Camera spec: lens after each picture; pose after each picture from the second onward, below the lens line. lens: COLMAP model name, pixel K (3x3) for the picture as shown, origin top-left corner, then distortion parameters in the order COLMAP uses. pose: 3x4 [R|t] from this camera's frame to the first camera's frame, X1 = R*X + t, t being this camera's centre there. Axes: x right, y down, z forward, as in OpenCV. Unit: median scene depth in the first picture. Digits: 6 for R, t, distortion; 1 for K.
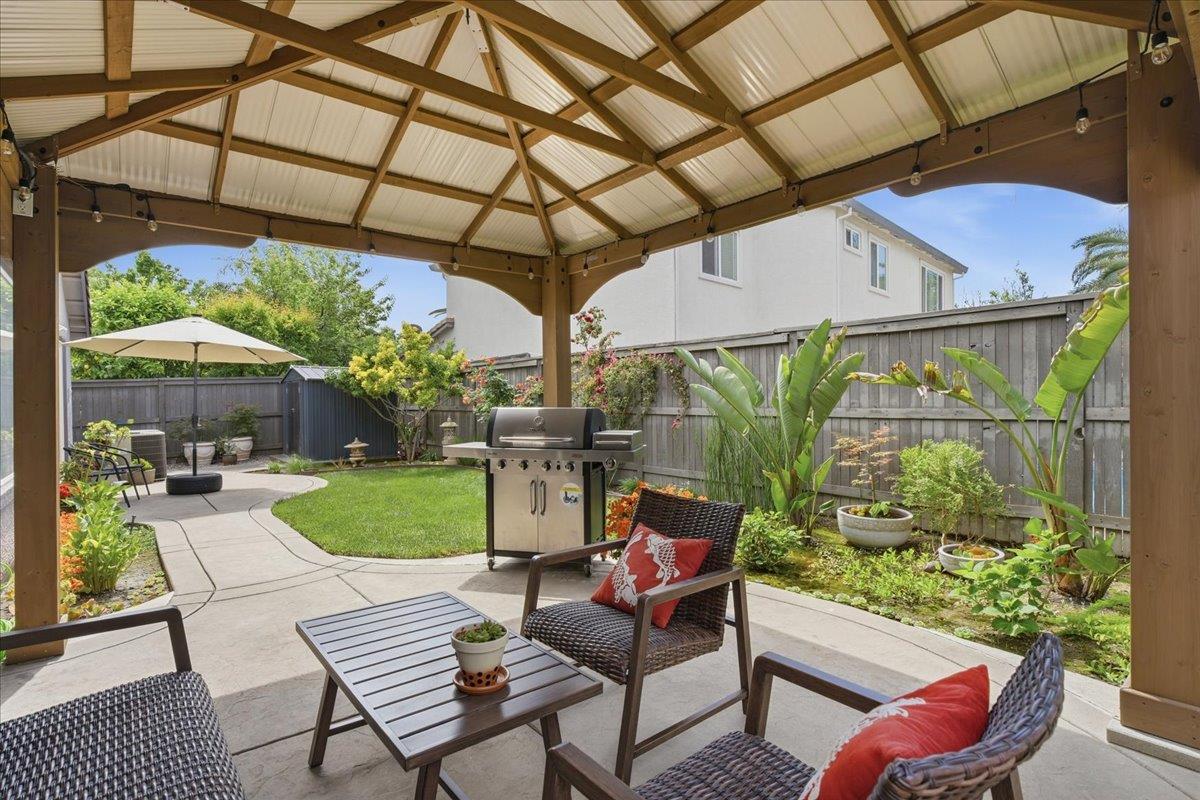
lens RADIAL K [[598.1, 0, 599.8], [0, 598.1, 416.6], [0, 0, 1]] dist [-0.002024, -0.000046]
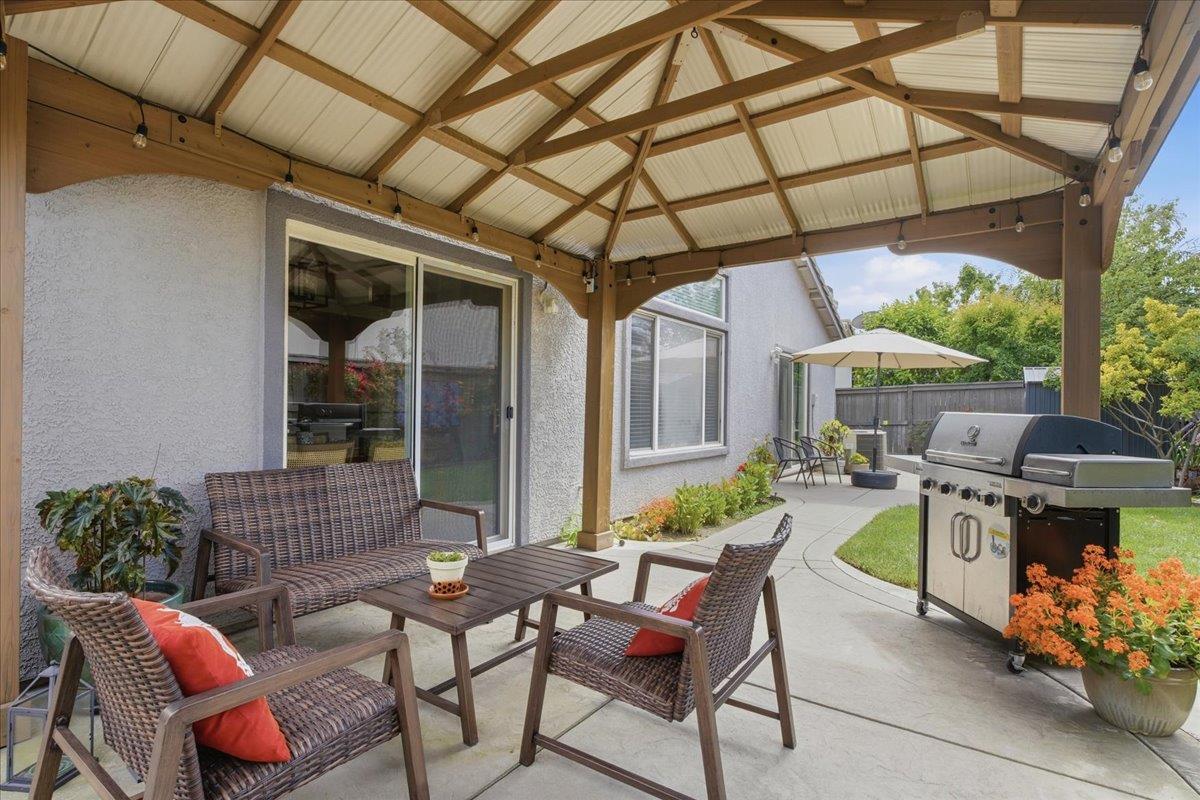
lens RADIAL K [[606.0, 0, 575.2], [0, 606.0, 410.0], [0, 0, 1]] dist [-0.002125, -0.000208]
pose [[0.245489, 0.017664, -0.969238, 0.231641], [-0.041118, 0.999124, 0.007795, -0.002167], [0.968527, 0.037939, 0.246001, 0.167960]]
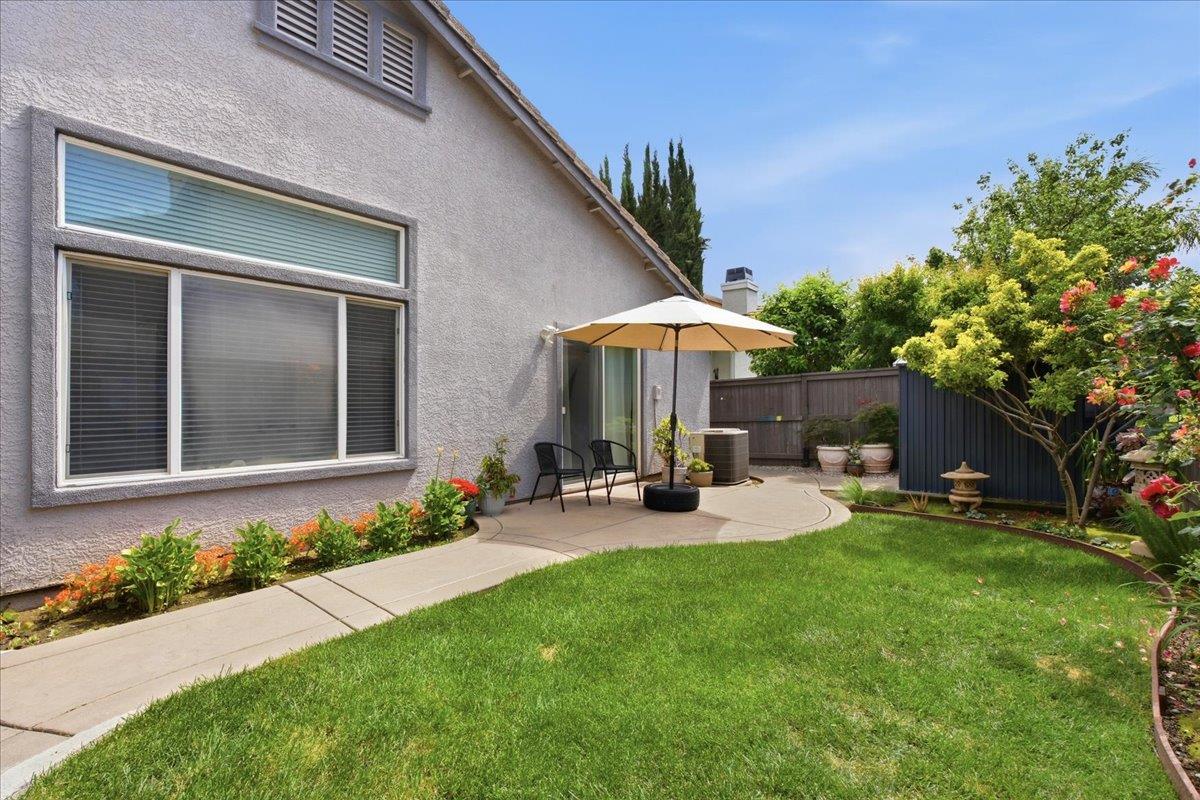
lens RADIAL K [[542.9, 0, 583.4], [0, 542.9, 404.9], [0, 0, 1]] dist [0.000560, 0.000576]
pose [[0.171295, 0.012253, -0.985144, 0.046612], [-0.025125, 0.999652, 0.008064, -0.016267], [0.984899, 0.023371, 0.171544, 0.638210]]
